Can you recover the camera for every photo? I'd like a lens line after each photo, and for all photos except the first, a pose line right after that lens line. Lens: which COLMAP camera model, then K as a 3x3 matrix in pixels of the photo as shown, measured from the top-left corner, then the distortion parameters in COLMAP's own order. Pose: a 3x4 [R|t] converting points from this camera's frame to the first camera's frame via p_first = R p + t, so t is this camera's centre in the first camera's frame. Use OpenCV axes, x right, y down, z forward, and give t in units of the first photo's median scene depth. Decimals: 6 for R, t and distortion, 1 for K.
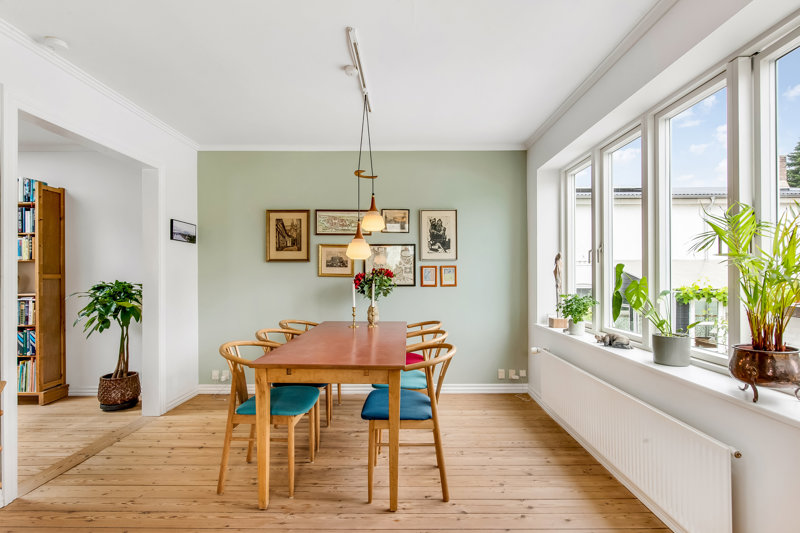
lens RADIAL K [[413.1, 0, 400.9], [0, 413.1, 266.5], [0, 0, 1]] dist [0.007519, 0.000759]
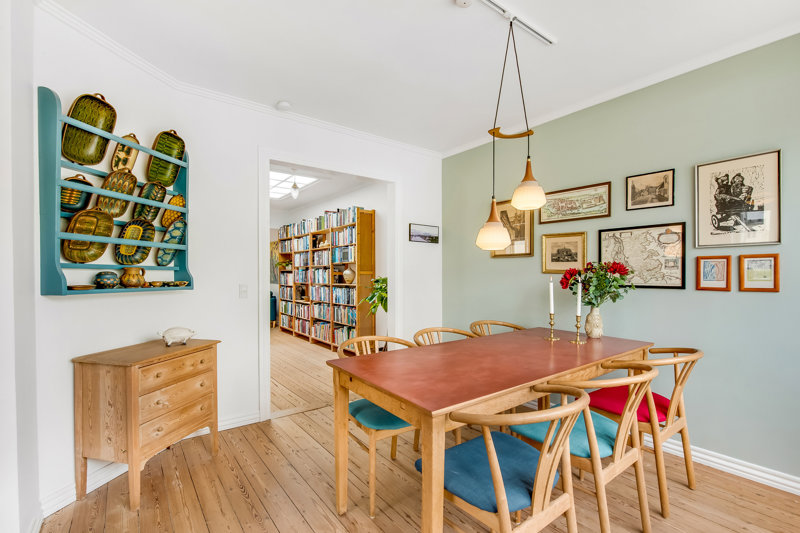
lens RADIAL K [[362.8, 0, 398.2], [0, 362.8, 274.5], [0, 0, 1]] dist [-0.003034, -0.000436]
pose [[0.597515, 0.005170, -0.801841, 0.216972], [0.014851, 0.999736, 0.017512, 0.009580], [0.801720, -0.022372, 0.597280, 0.321726]]
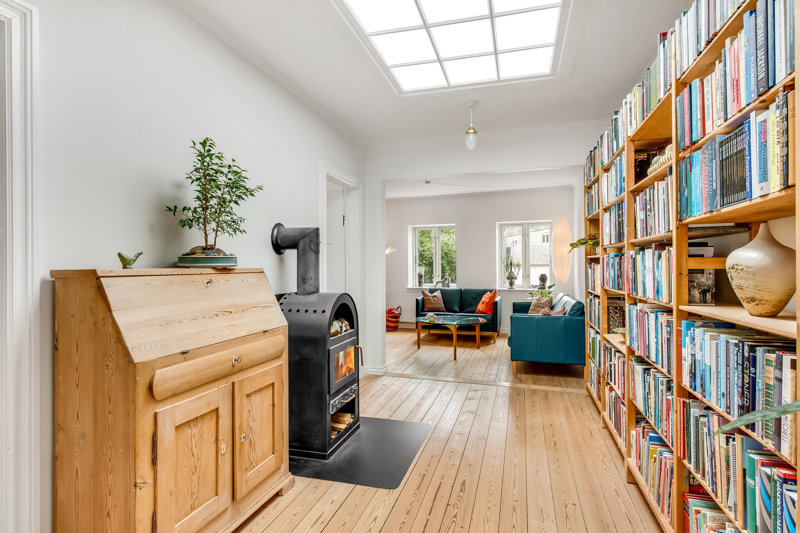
lens RADIAL K [[431.7, 0, 398.5], [0, 431.7, 265.2], [0, 0, 1]] dist [0.003073, 0.000638]
pose [[-0.276664, 0.001665, -0.960965, -0.515625], [0.018409, 0.999824, -0.003568, 0.023082], [0.960790, -0.018678, -0.276646, 0.765885]]
